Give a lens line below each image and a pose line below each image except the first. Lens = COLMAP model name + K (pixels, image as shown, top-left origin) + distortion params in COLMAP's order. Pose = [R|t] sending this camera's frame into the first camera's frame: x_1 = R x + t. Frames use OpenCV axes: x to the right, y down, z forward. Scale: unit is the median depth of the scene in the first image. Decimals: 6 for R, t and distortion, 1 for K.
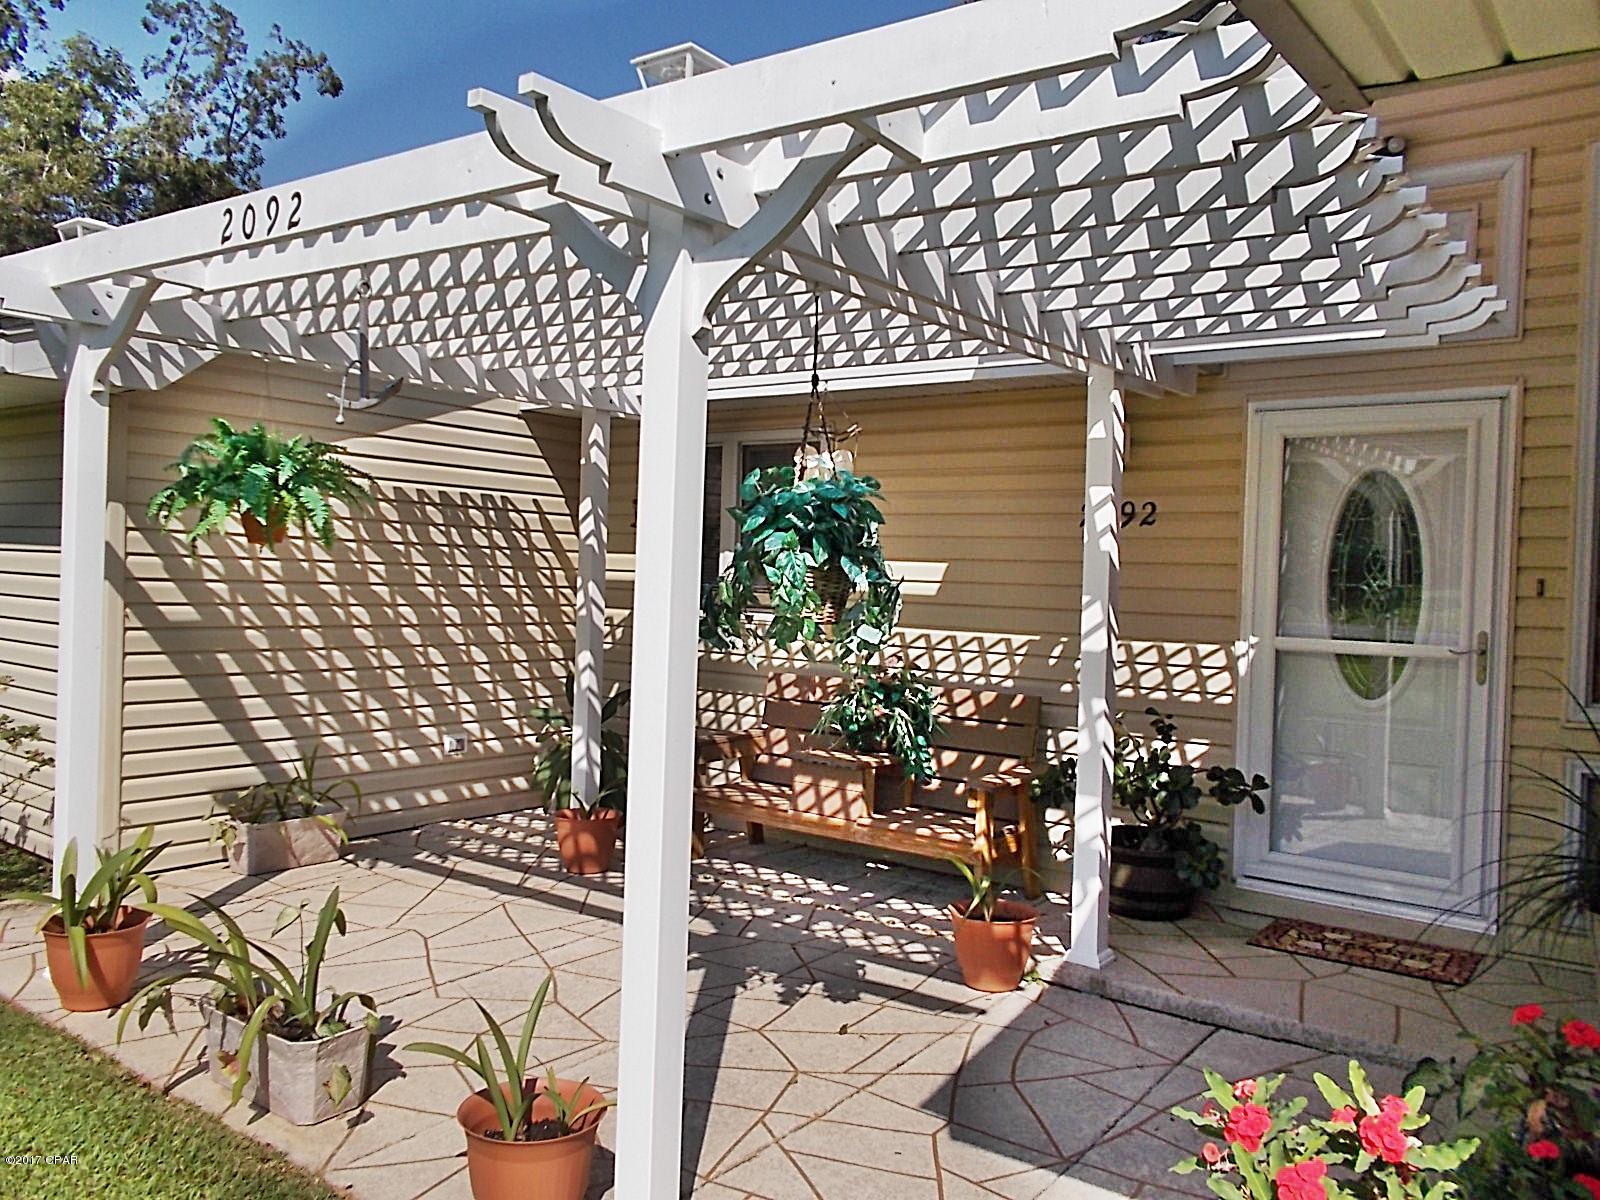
lens RADIAL K [[1227.6, 0, 799.3], [0, 1227.6, 597.1], [0, 0, 1]] dist [0.028962, -0.035001]
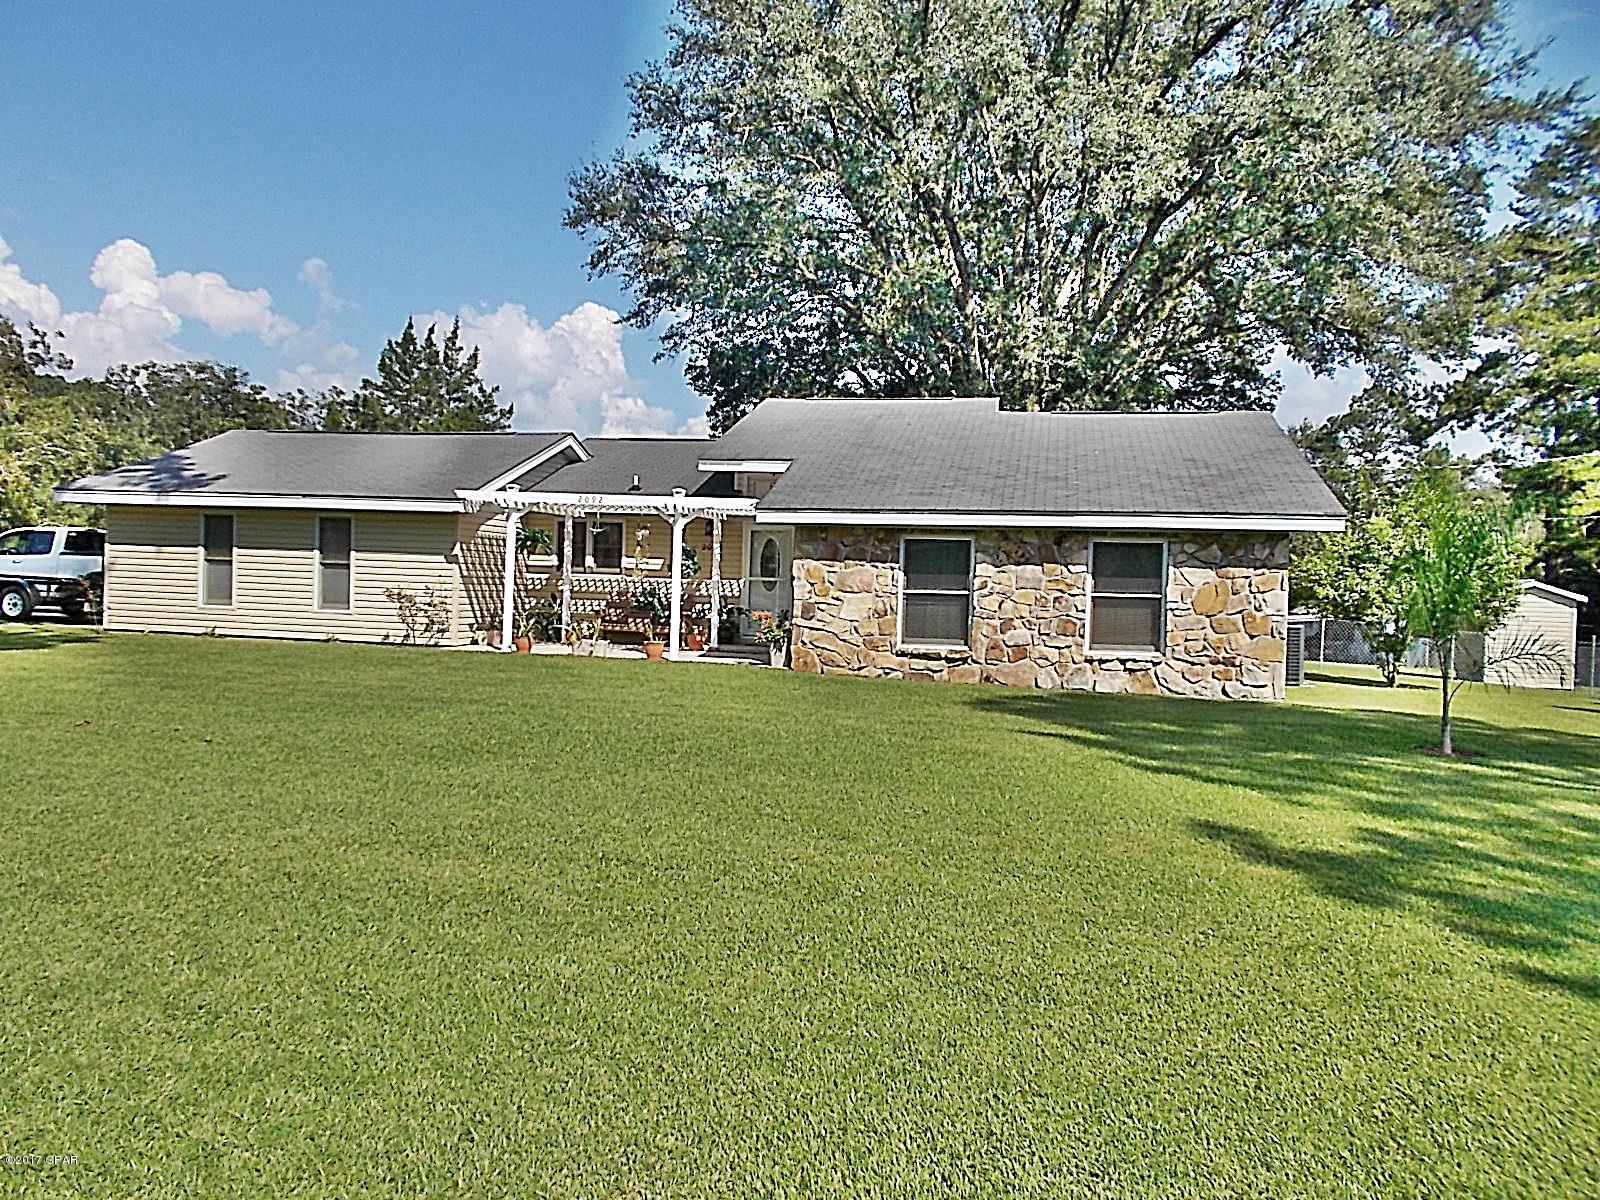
lens RADIAL K [[1227.6, 0, 799.1], [0, 1227.6, 600.7], [0, 0, 1]] dist [0.028962, -0.035001]
pose [[0.899366, -0.006665, 0.437146, -1.253571], [0.003273, 0.999958, 0.008513, 0.070747], [-0.437185, -0.006225, 0.899350, -2.758688]]
